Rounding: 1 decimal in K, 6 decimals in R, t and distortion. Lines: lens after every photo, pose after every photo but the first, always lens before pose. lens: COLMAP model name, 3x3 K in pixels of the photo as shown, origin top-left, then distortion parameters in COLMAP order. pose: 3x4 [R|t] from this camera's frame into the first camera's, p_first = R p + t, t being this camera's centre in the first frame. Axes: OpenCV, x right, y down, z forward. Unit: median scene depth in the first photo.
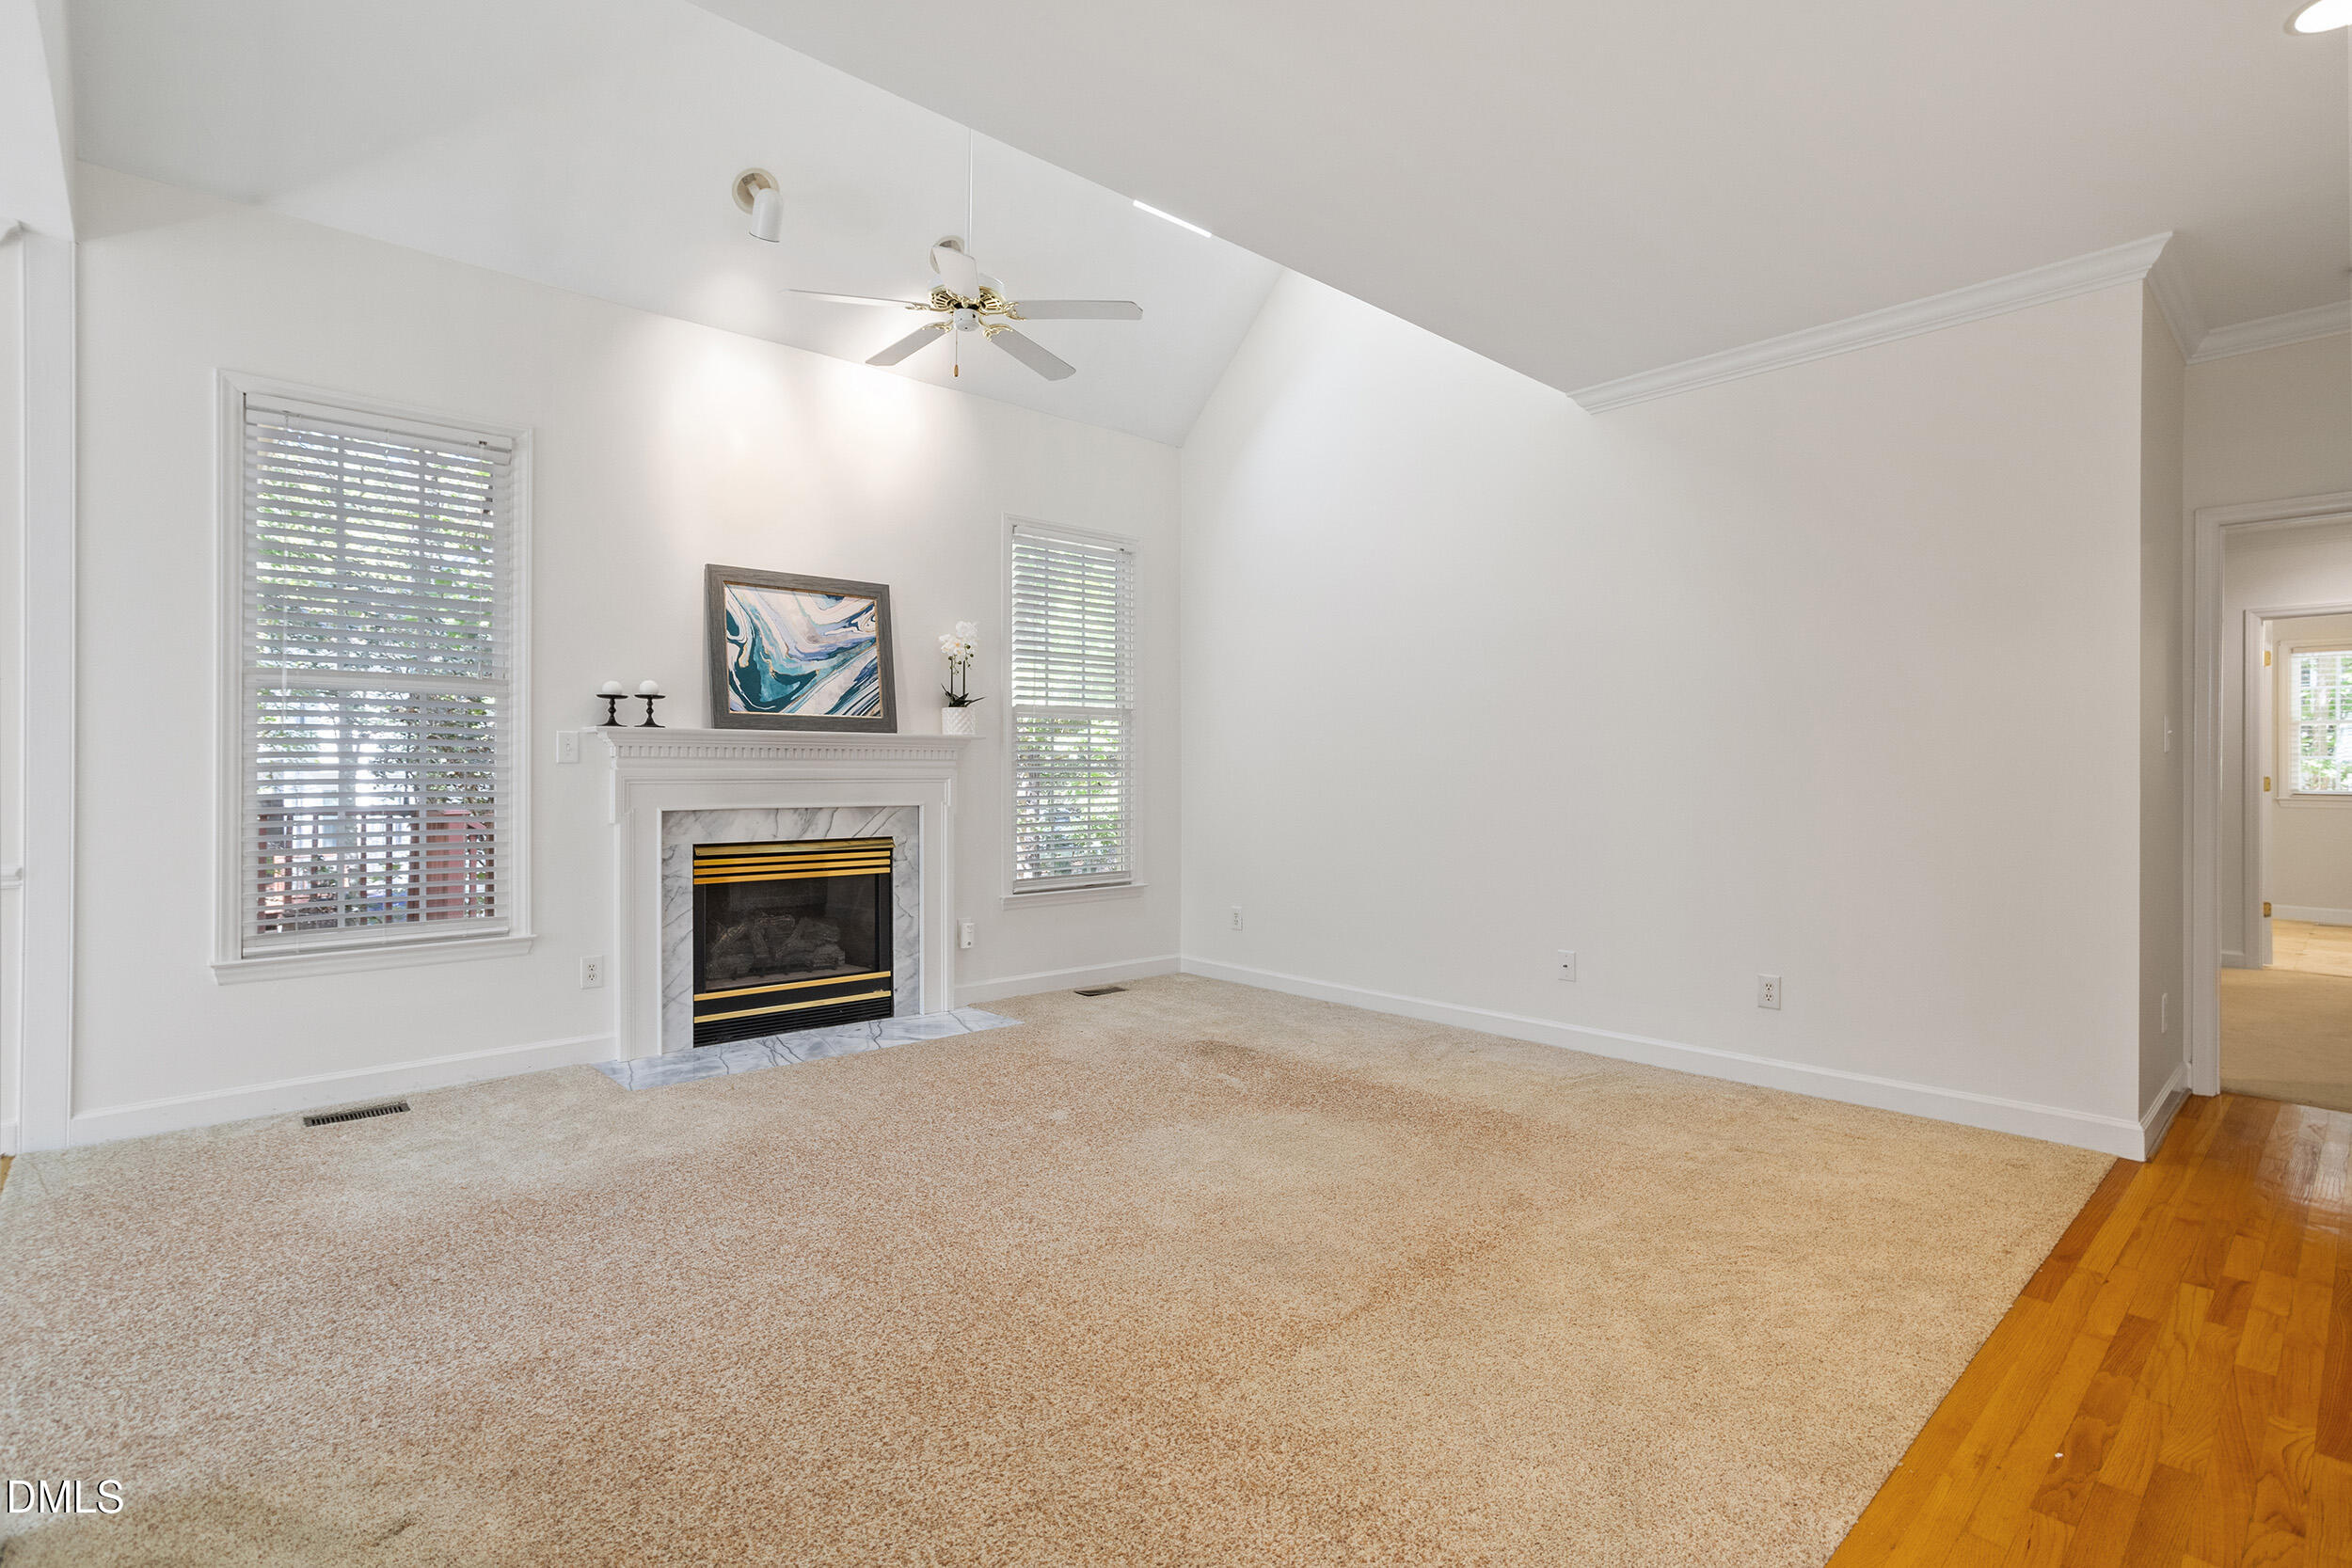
lens RADIAL K [[1152.7, 0, 1171.1], [0, 1152.7, 770.4], [0, 0, 1]] dist [-0.031807, 0.011682]
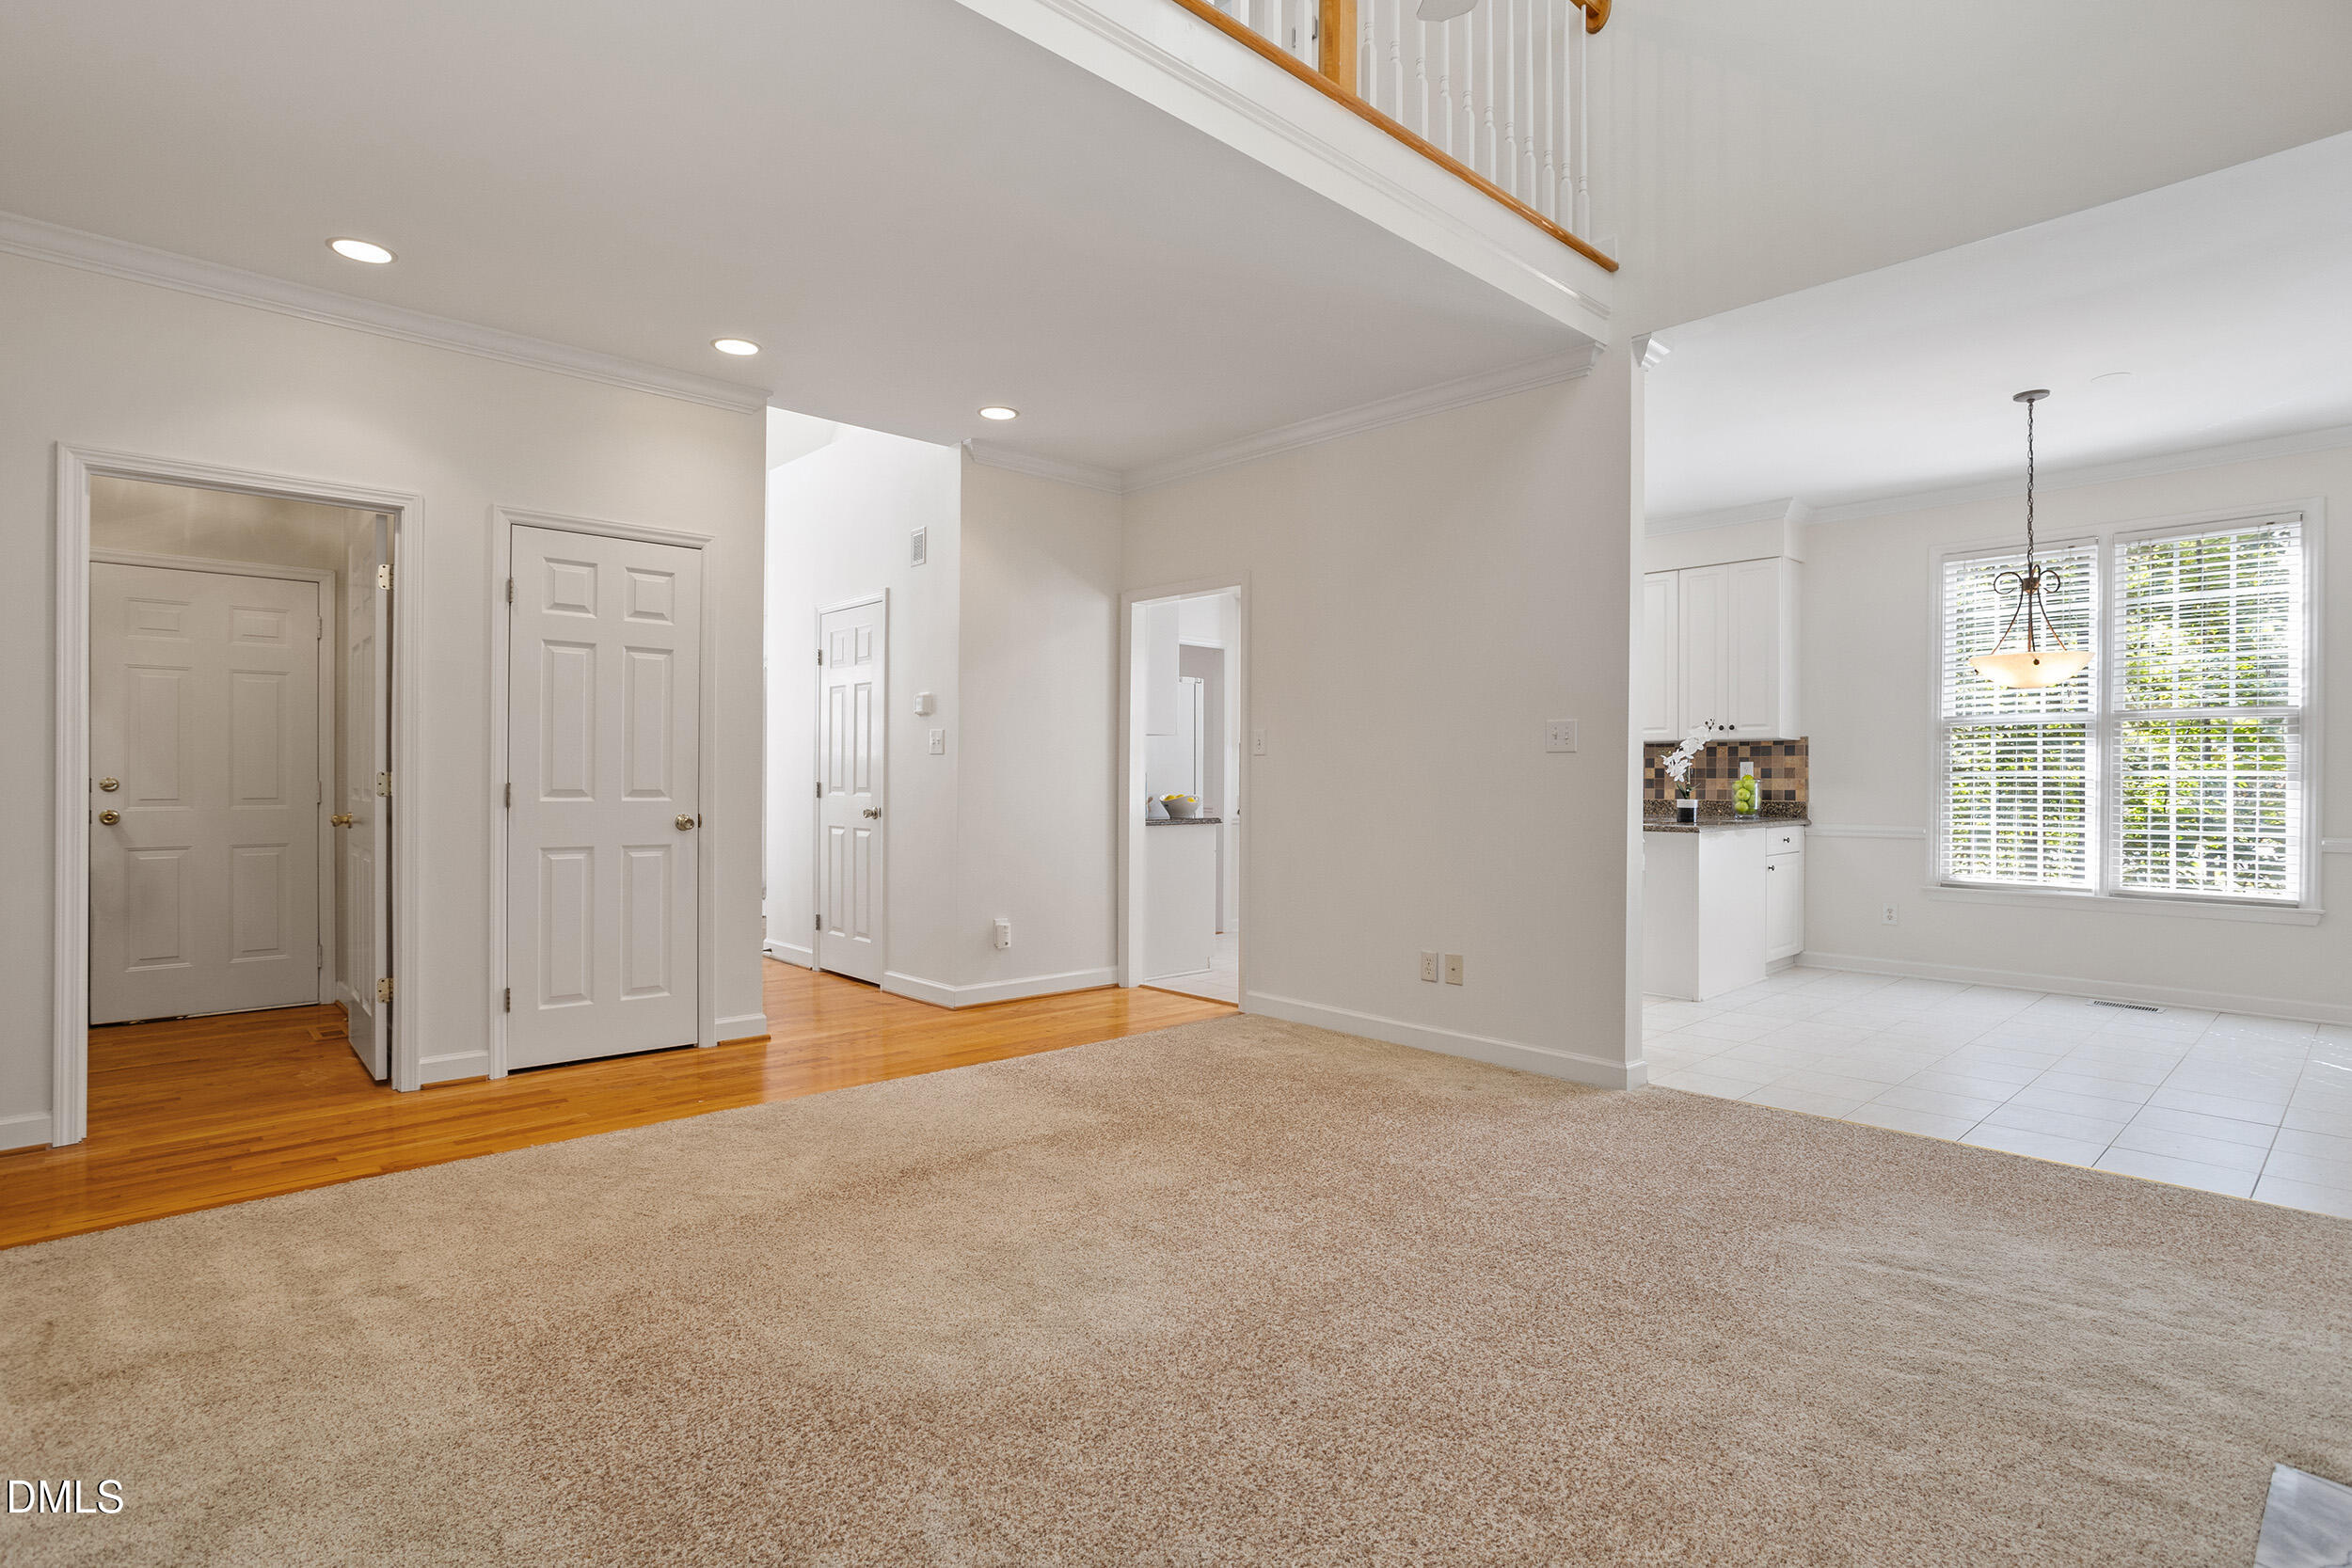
lens RADIAL K [[1170.5, 0, 1191.8], [0, 1170.5, 794.9], [0, 0, 1]] dist [-0.044623, 0.026457]
pose [[-0.999845, -0.008005, -0.015651, -0.023286], [-0.008262, 0.999831, 0.016449, 0.005776], [0.015516, 0.016575, -0.999742, 1.233091]]
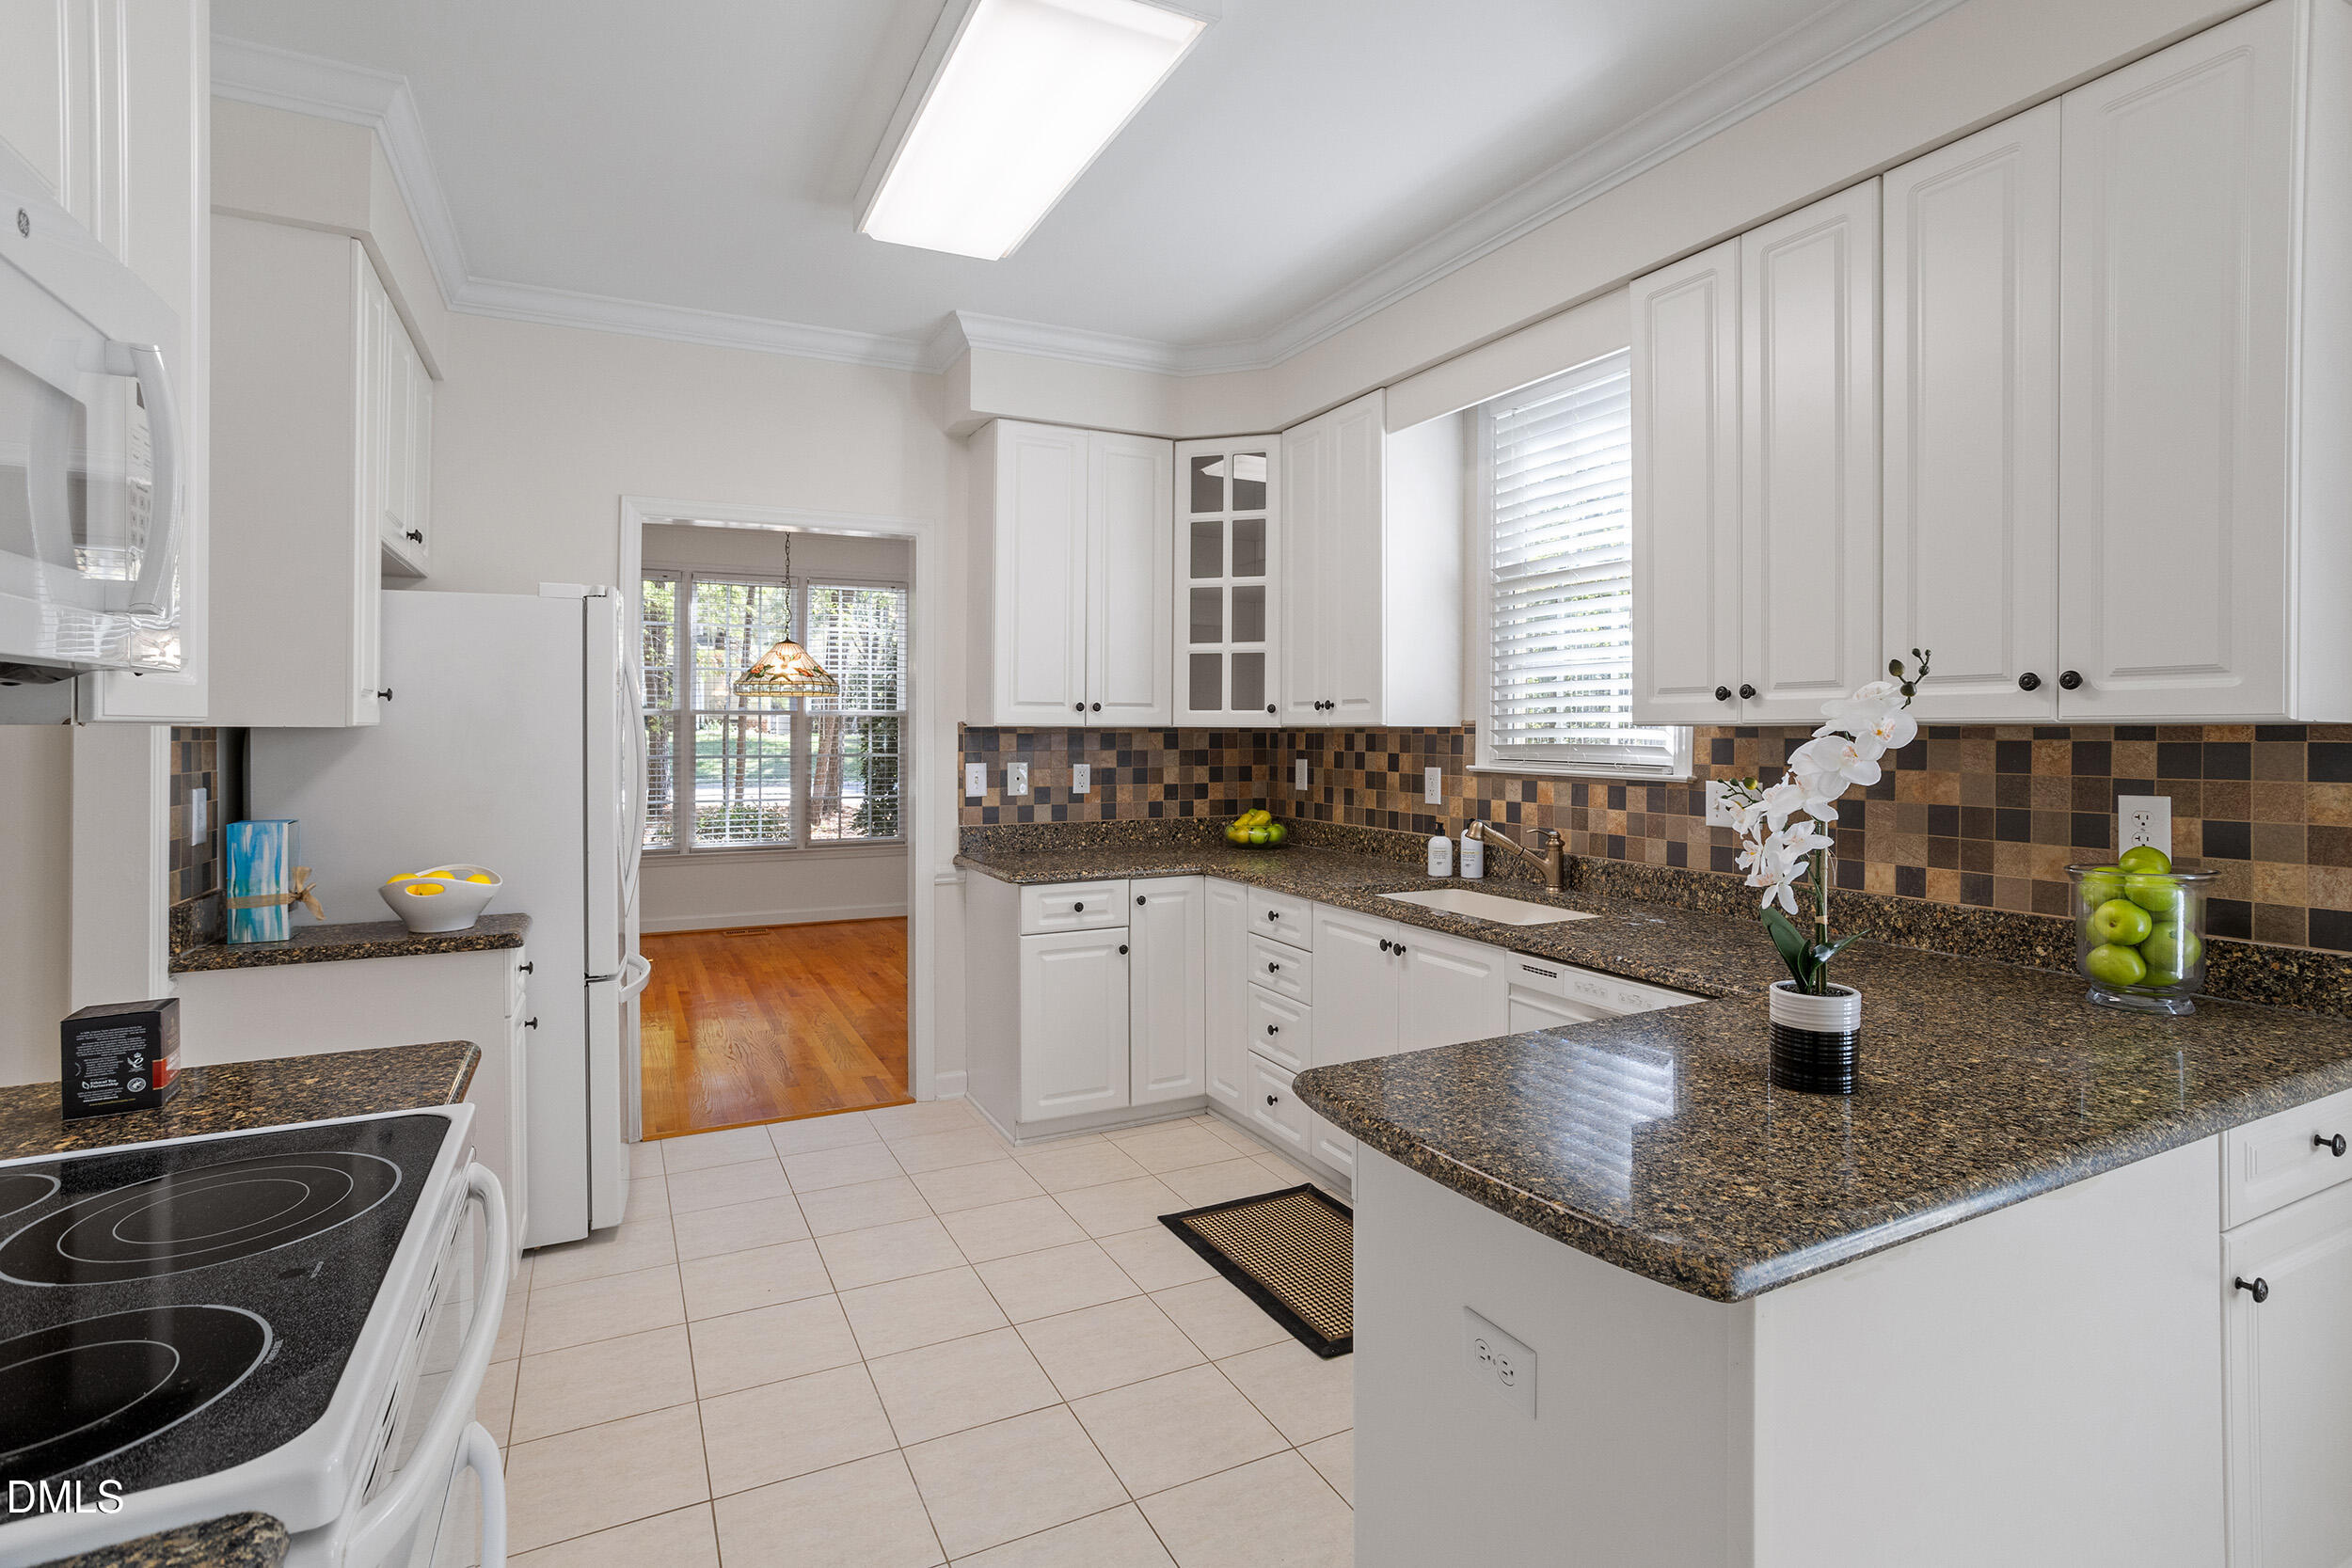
lens RADIAL K [[1152.7, 0, 1173.6], [0, 1152.7, 738.0], [0, 0, 1]] dist [-0.031807, 0.011682]
pose [[-0.959812, -0.004733, 0.280604, -0.537769], [-0.001407, 0.999926, 0.012053, -0.044929], [-0.280641, 0.011174, -0.959748, 0.245057]]
